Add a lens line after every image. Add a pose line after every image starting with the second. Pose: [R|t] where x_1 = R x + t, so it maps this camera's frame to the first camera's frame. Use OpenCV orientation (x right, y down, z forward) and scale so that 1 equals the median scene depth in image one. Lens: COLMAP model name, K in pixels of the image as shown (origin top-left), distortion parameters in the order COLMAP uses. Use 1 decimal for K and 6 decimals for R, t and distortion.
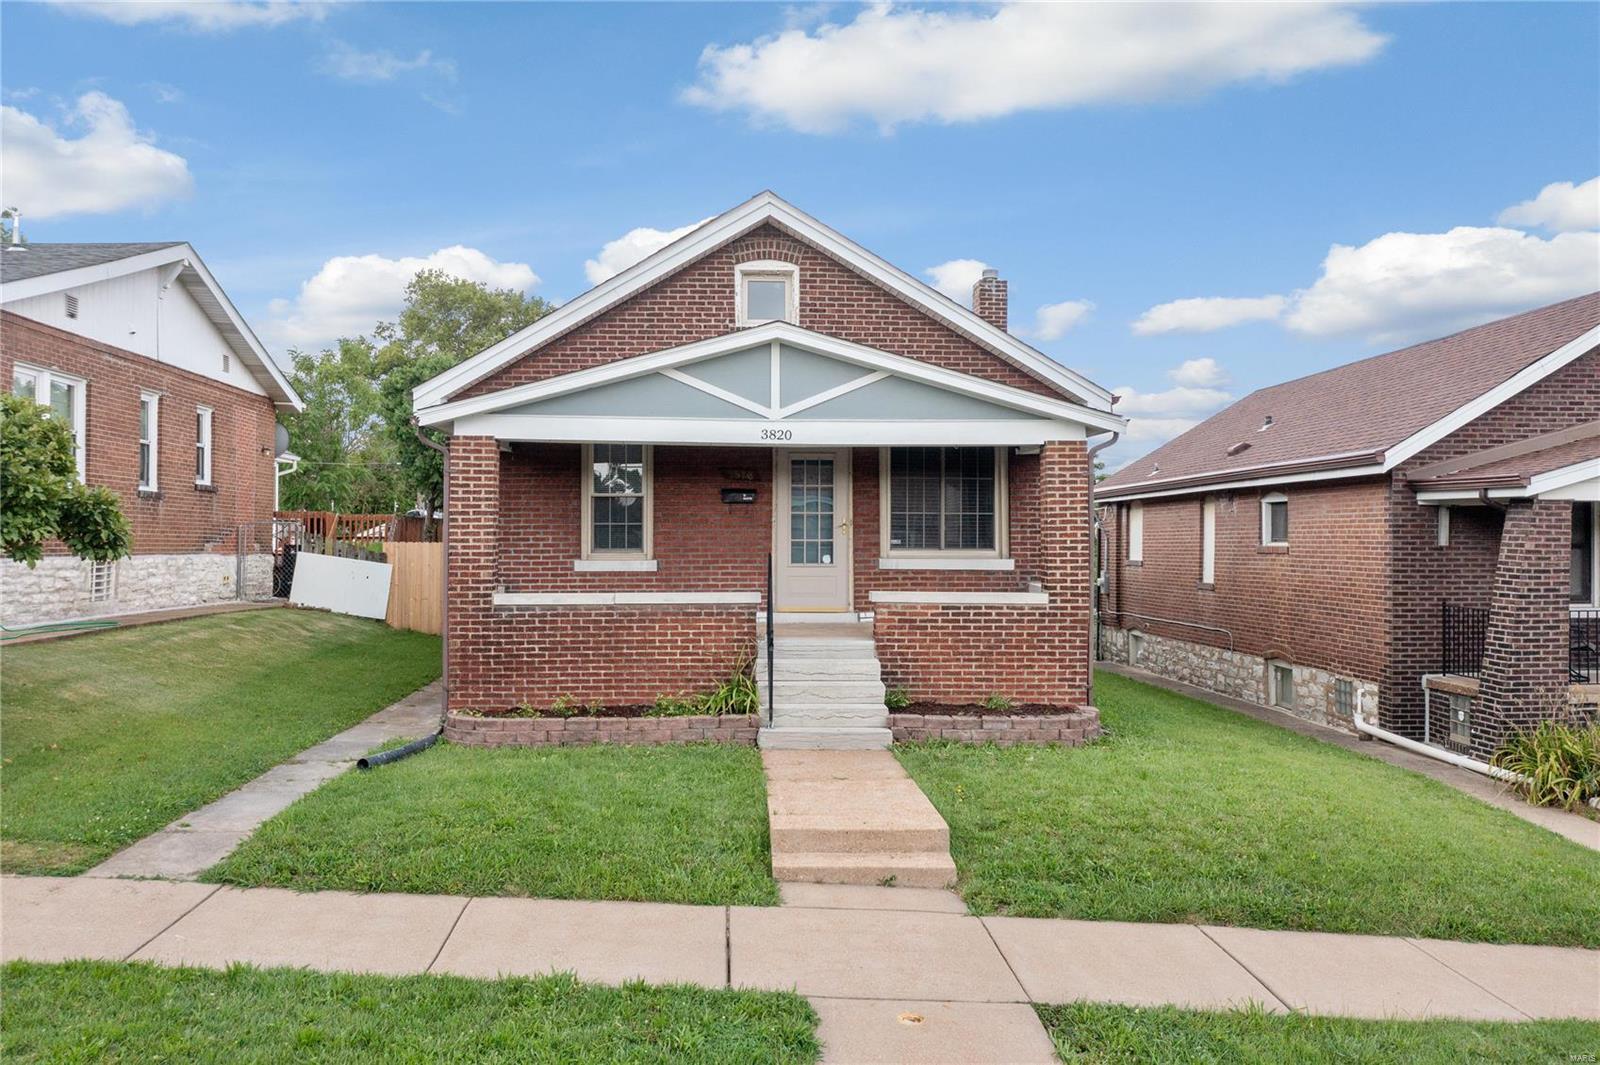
lens RADIAL K [[1261.8, 0, 800.0], [0, 1261.8, 532.5], [0, 0, 1]] dist [-0.003882, 0.007422]
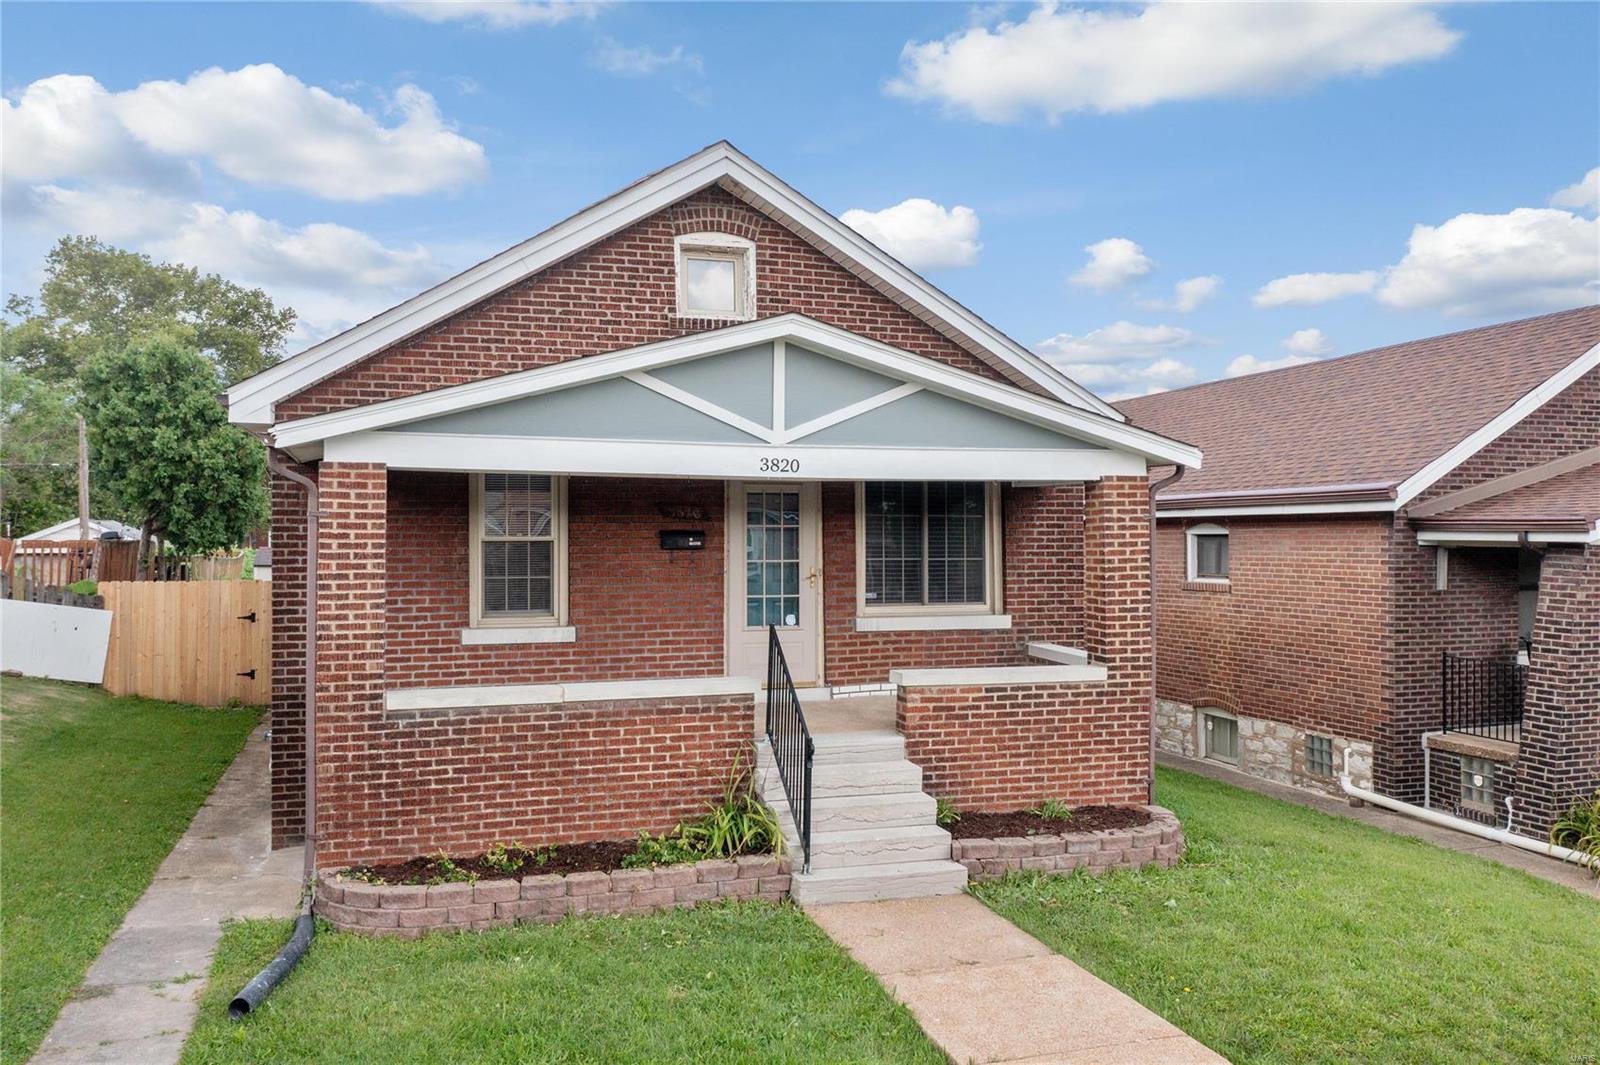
lens RADIAL K [[1261.8, 0, 800.0], [0, 1261.8, 532.5], [0, 0, 1]] dist [-0.003882, 0.007422]
pose [[0.968726, -0.002275, 0.248122, -0.189125], [0.002158, 0.999997, 0.000742, -0.037875], [-0.248123, -0.000184, 0.968728, 0.273566]]
